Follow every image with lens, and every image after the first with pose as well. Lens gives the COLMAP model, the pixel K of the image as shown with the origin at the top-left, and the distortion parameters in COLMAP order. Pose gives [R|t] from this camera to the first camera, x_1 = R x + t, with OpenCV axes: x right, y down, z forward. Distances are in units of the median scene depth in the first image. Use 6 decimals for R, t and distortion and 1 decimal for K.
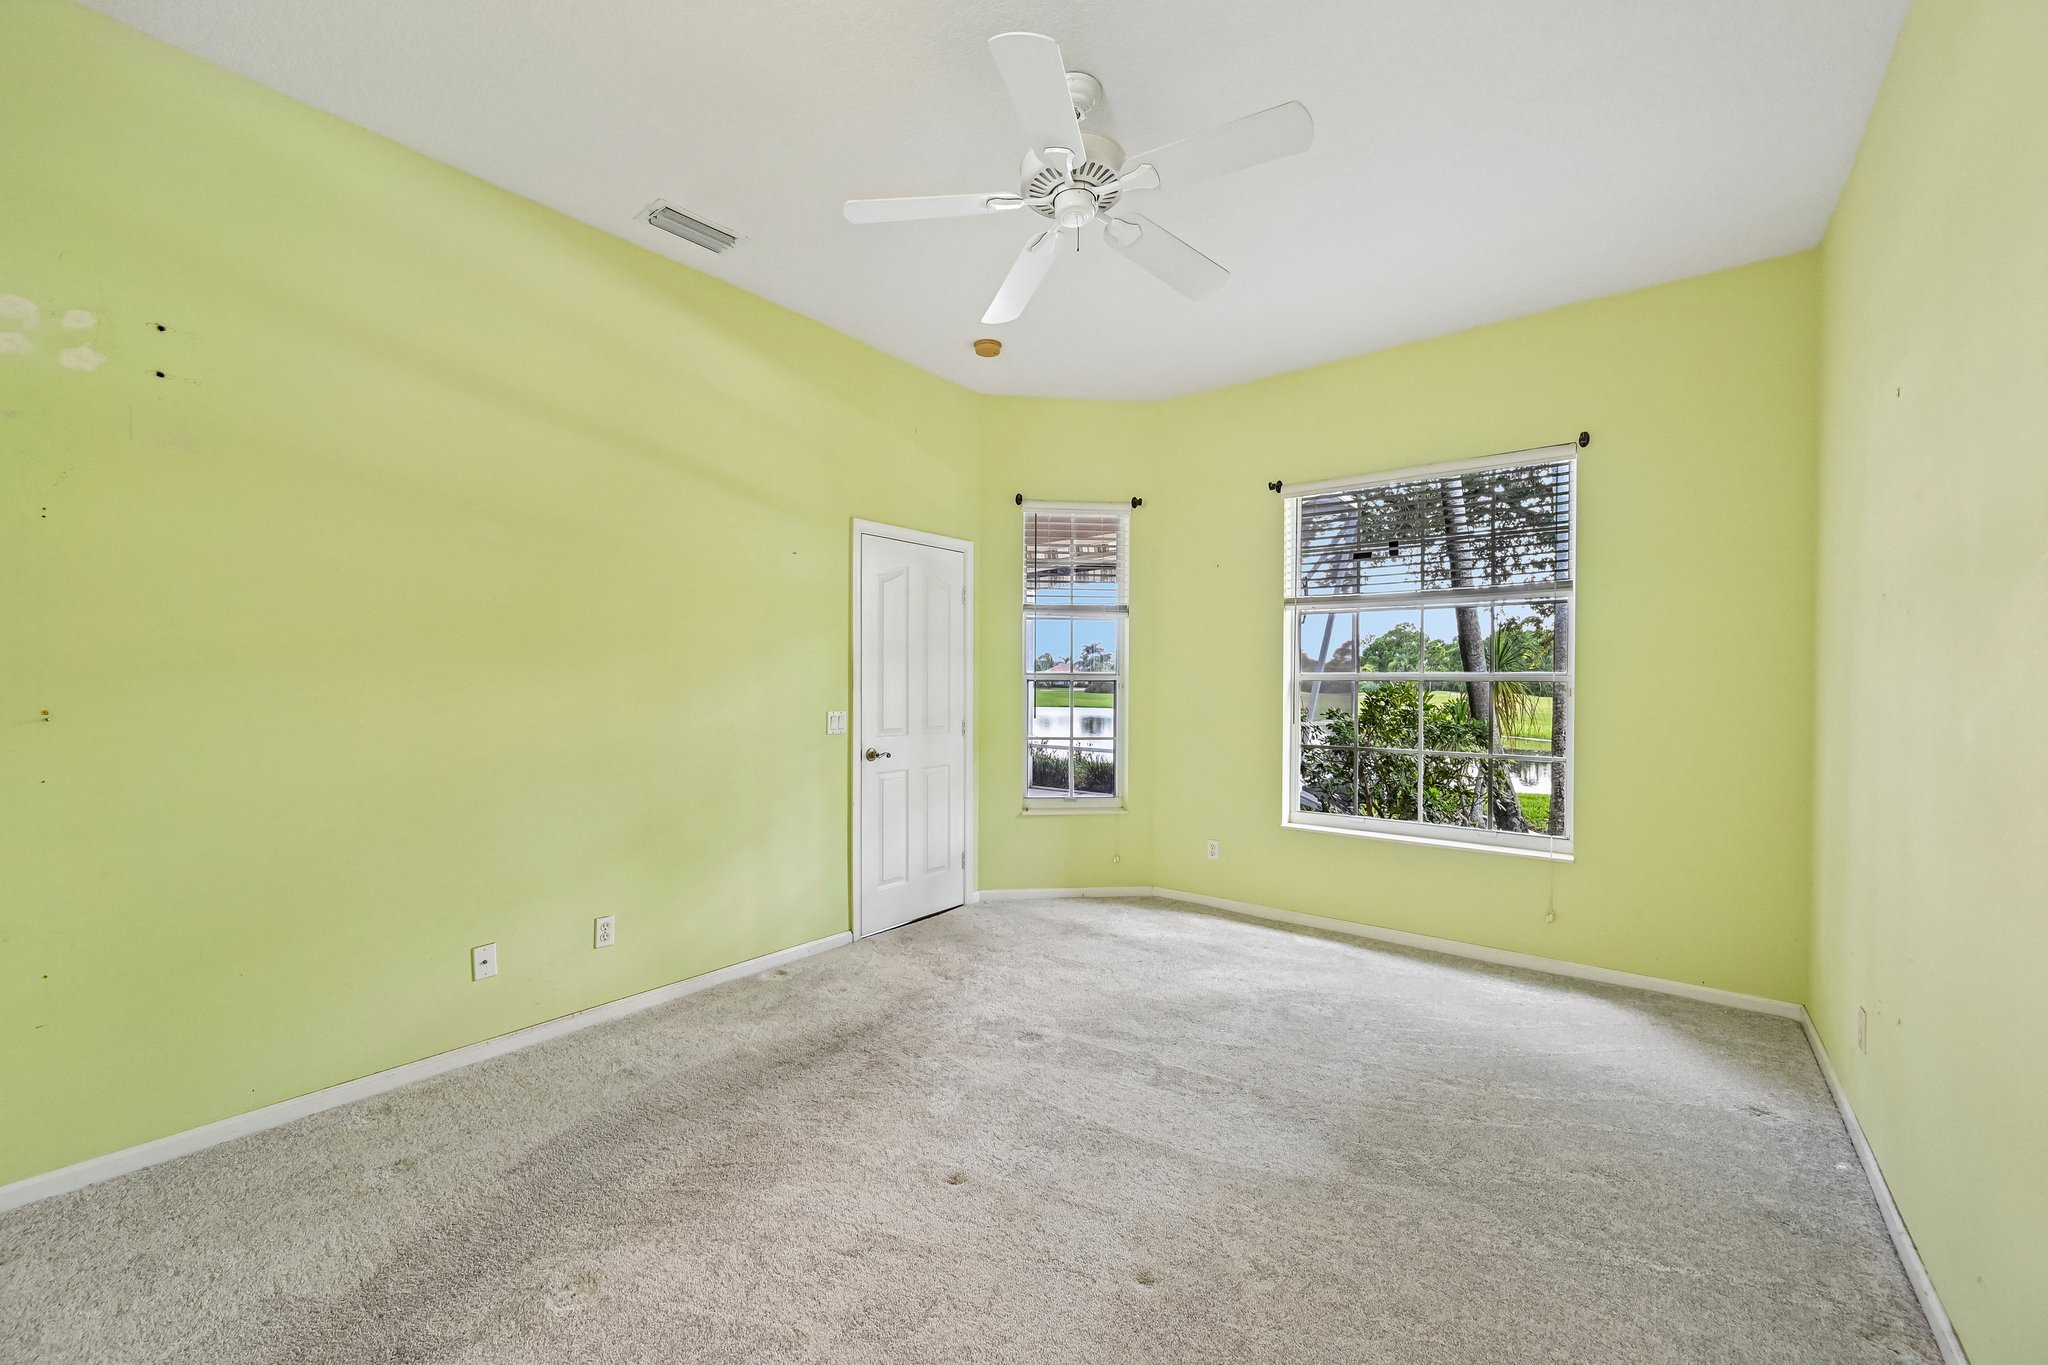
lens RADIAL K [[812.2, 0, 1024.1], [0, 812.2, 685.5], [0, 0, 1]] dist [-0.000029, -0.000050]
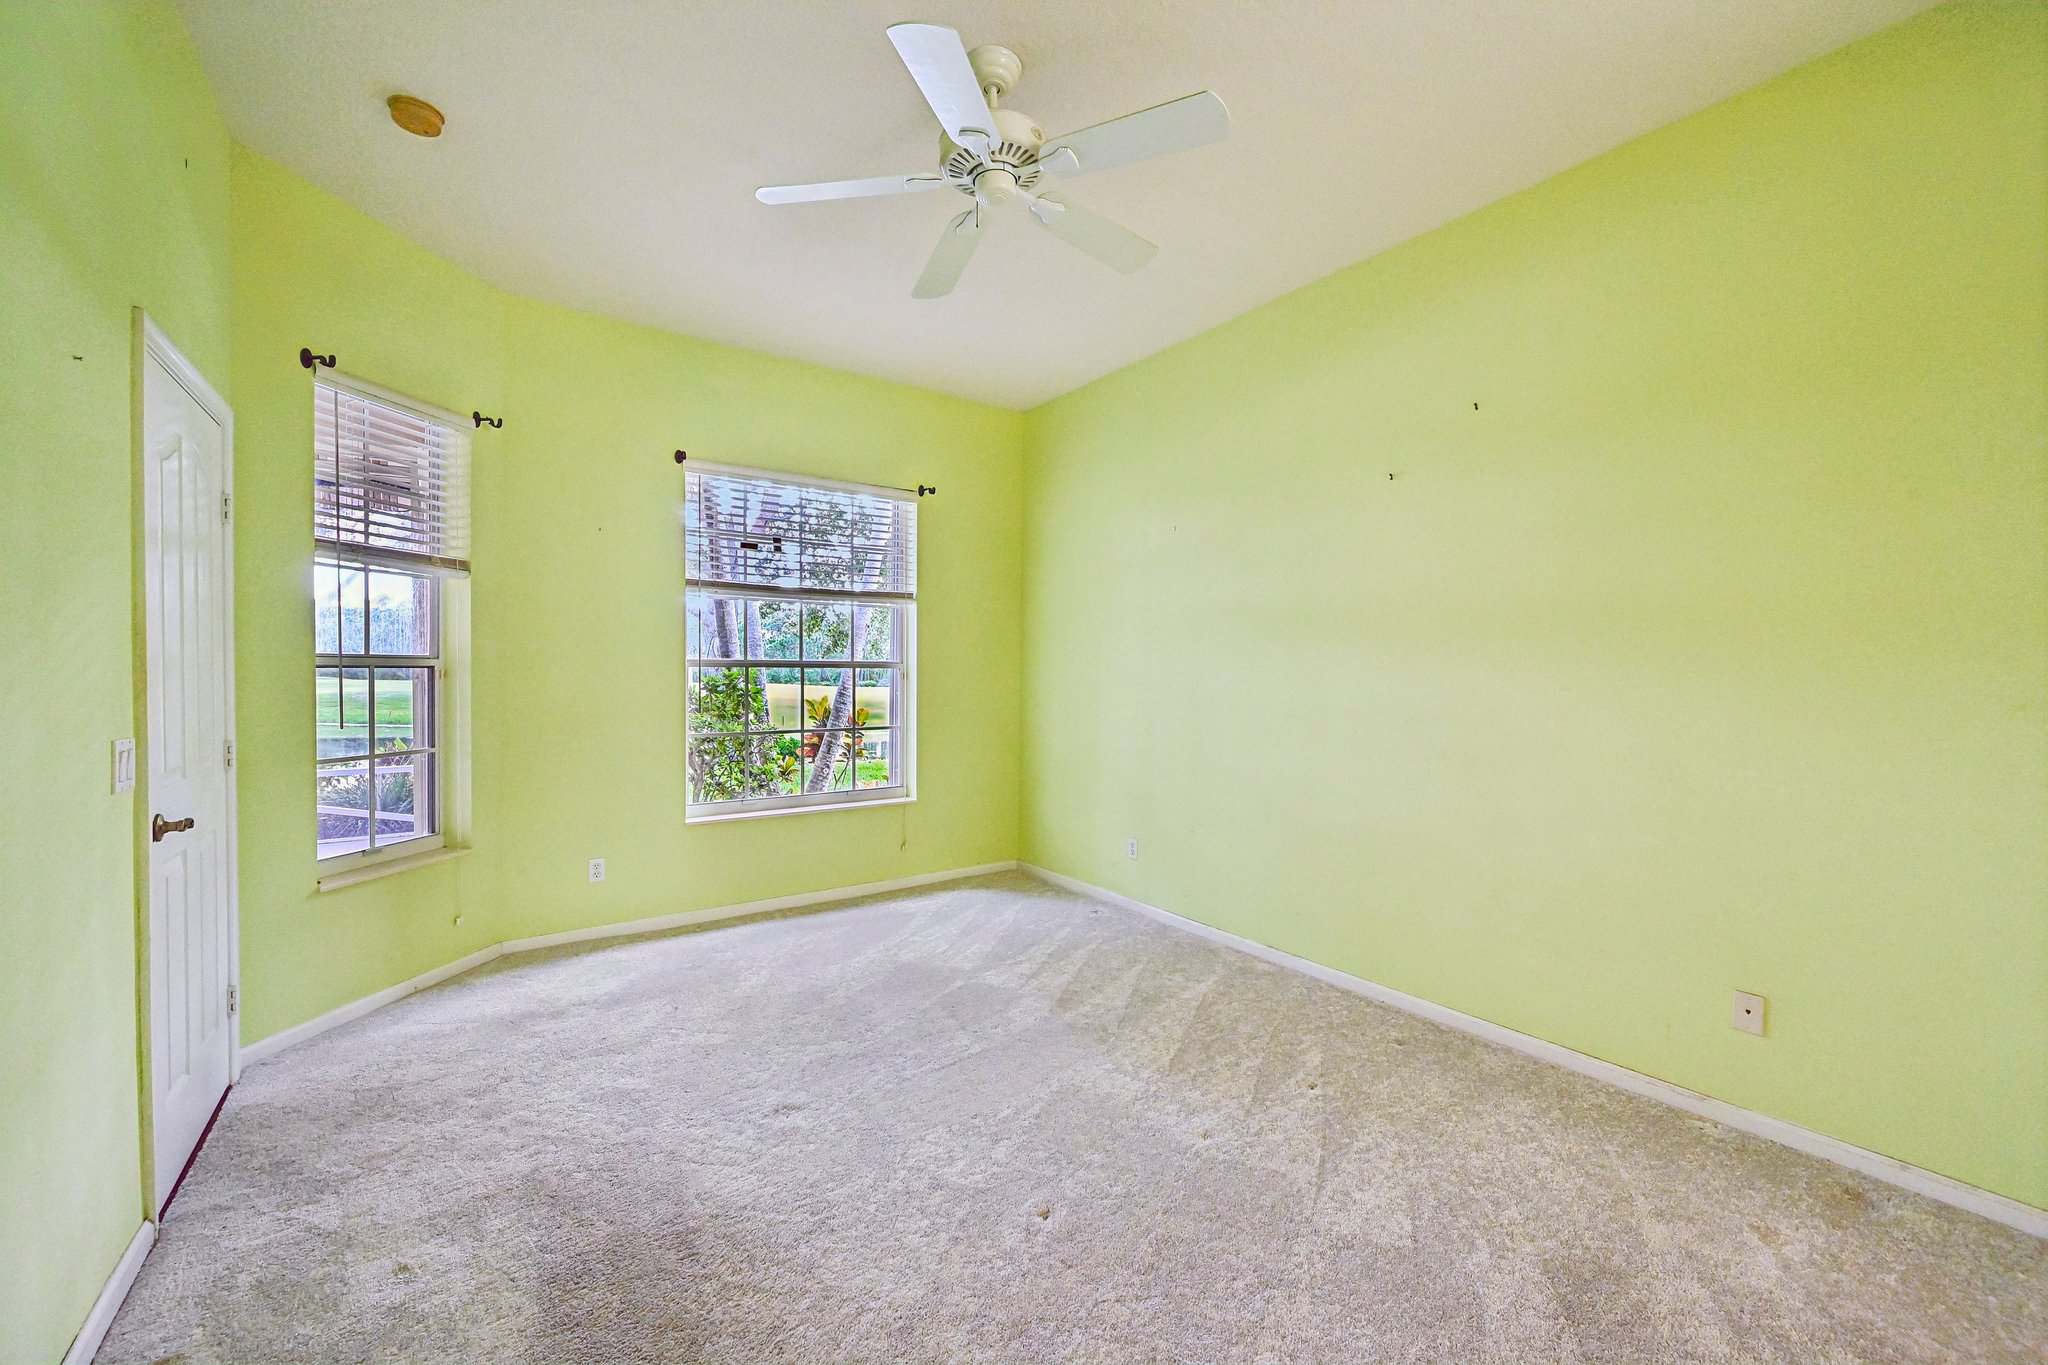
lens RADIAL K [[809.1, 0, 1028.1], [0, 809.1, 675.5], [0, 0, 1]] dist [0.000466, 0.000070]
pose [[0.272366, -0.011866, 0.962120, -0.501425], [0.000265, 0.999925, 0.012257, -0.008059], [-0.962194, -0.003083, 0.272349, 0.395608]]
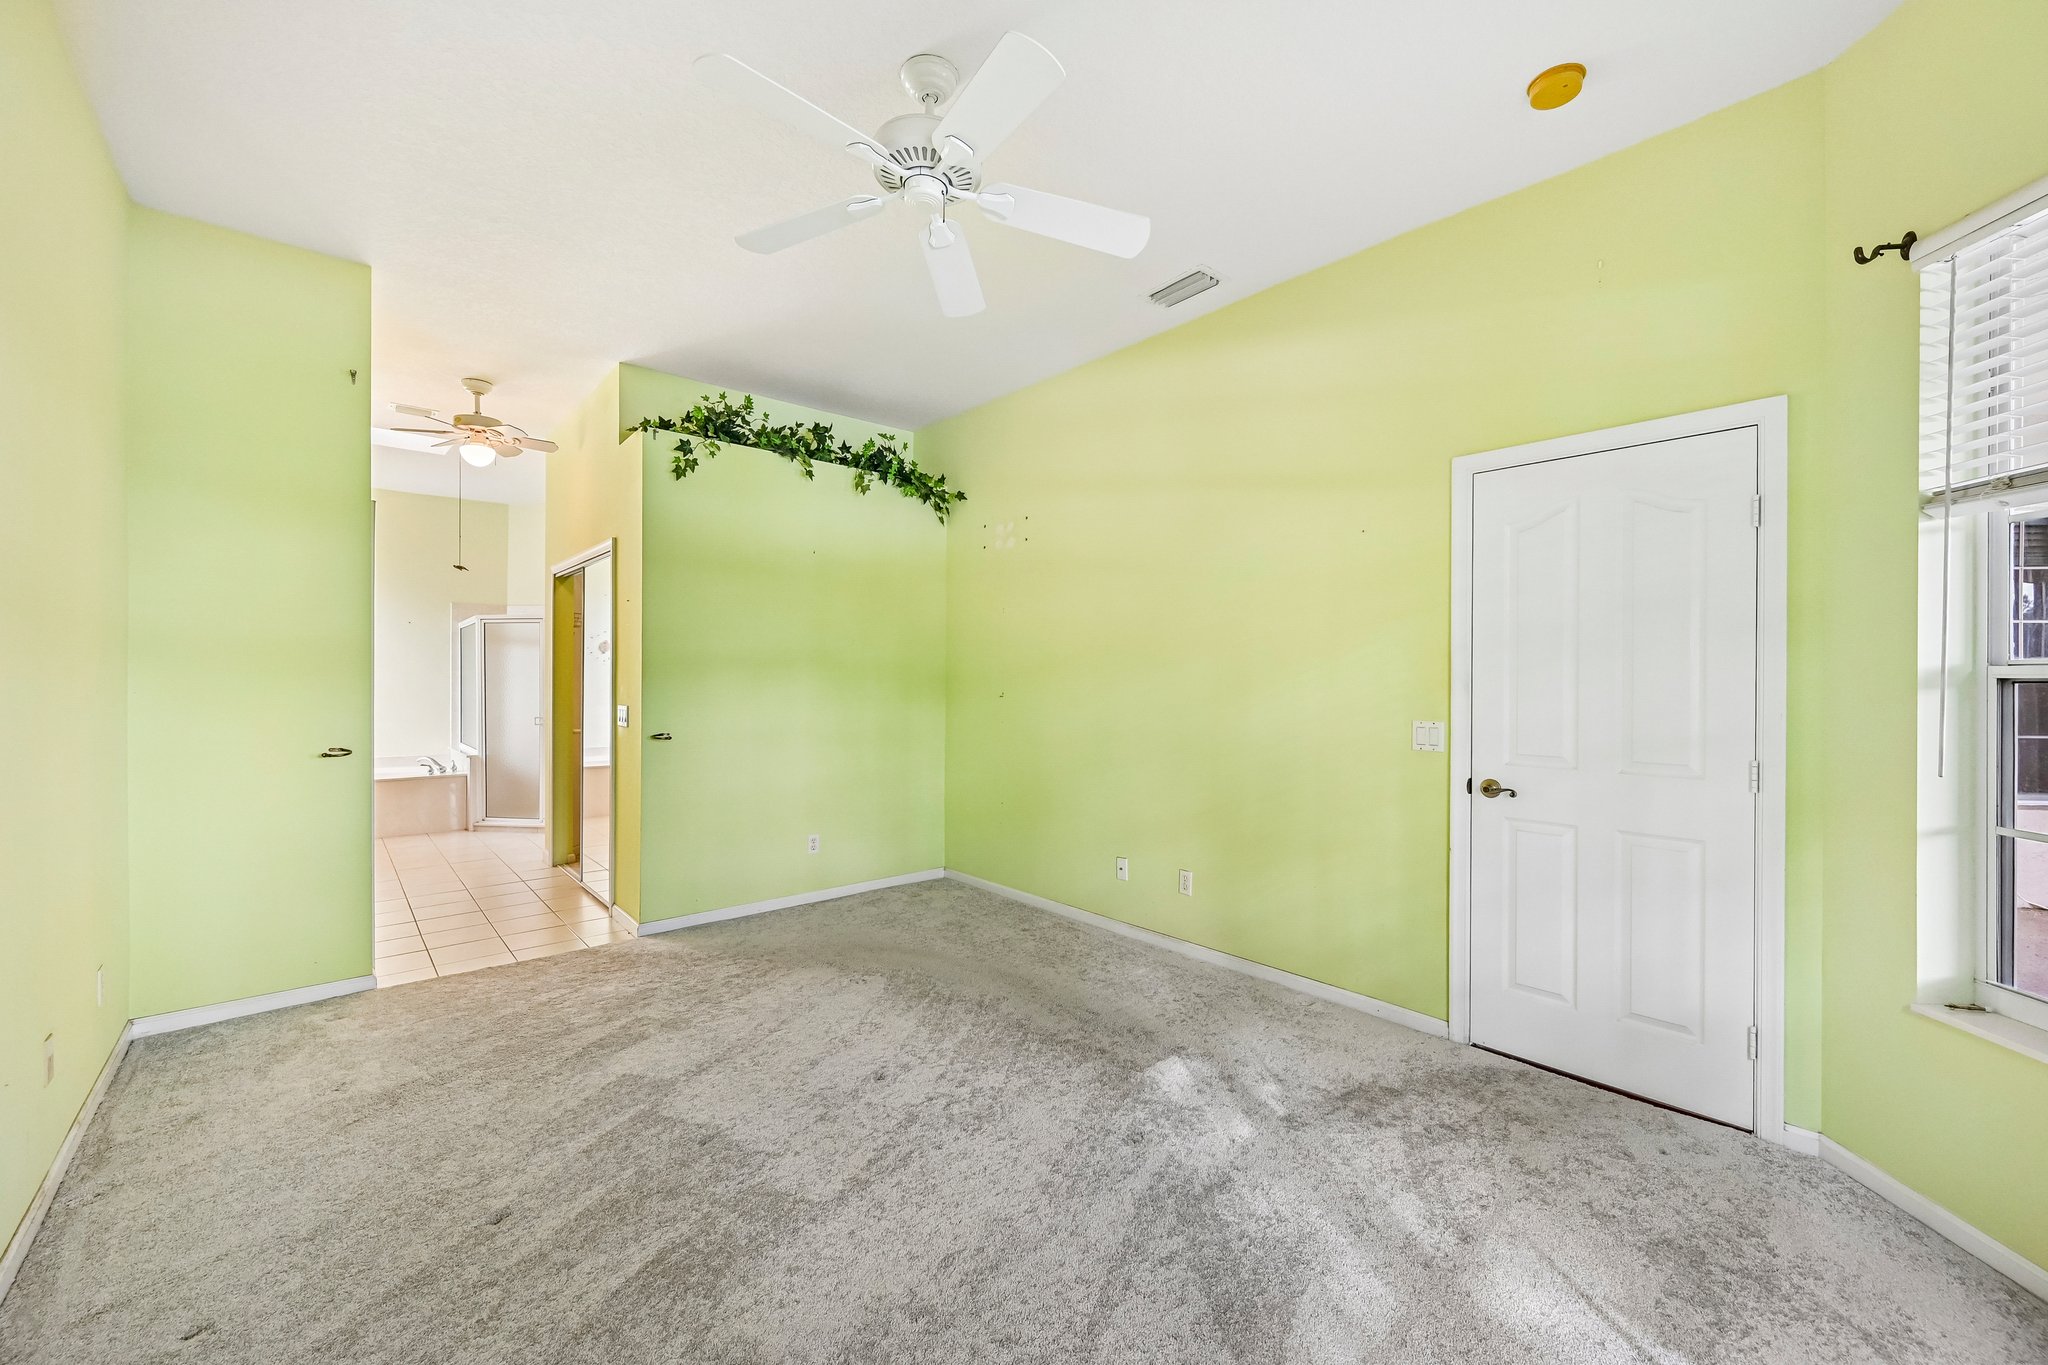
lens RADIAL K [[809.1, 0, 1028.1], [0, 809.1, 675.5], [0, 0, 1]] dist [0.000466, 0.000070]
pose [[-0.181217, -0.006595, -0.983421, 0.564599], [-0.007955, 0.999955, -0.005240, -0.004033], [0.983411, 0.006873, -0.181261, 0.742937]]
